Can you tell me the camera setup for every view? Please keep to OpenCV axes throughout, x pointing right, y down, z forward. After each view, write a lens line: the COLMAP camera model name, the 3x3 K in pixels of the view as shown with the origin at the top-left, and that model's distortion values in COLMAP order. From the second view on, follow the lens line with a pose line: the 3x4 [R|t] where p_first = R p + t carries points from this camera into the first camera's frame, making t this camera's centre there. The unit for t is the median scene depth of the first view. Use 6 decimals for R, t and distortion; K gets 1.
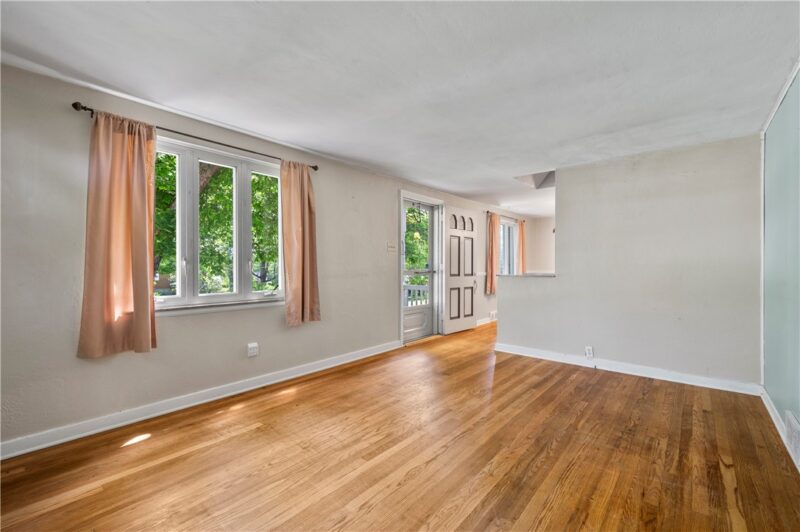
lens RADIAL K [[341.1, 0, 400.0], [0, 341.1, 266.0], [0, 0, 1]] dist [-0.000145, 0.000052]
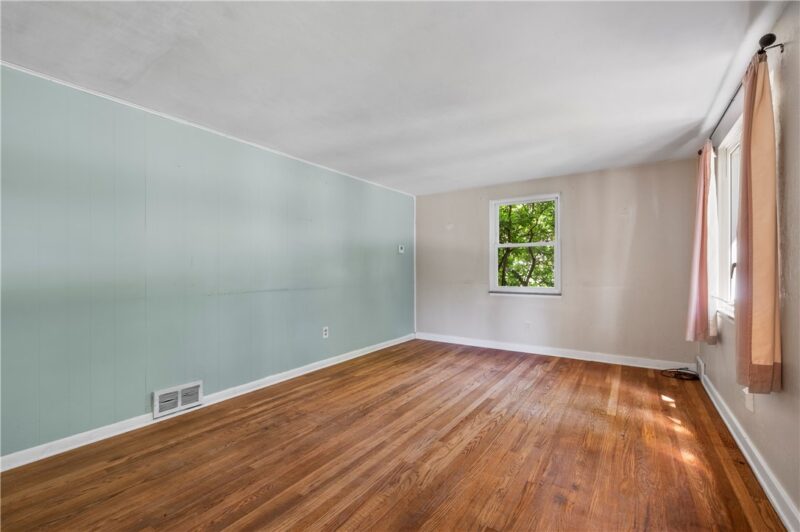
lens RADIAL K [[341.1, 0, 400.0], [0, 341.1, 266.0], [0, 0, 1]] dist [-0.000145, 0.000052]
pose [[-0.992926, 0.000944, -0.118733, 0.388846], [0.001880, 0.999968, -0.007771, -0.000324], [0.118722, -0.007939, -0.992896, 2.033949]]
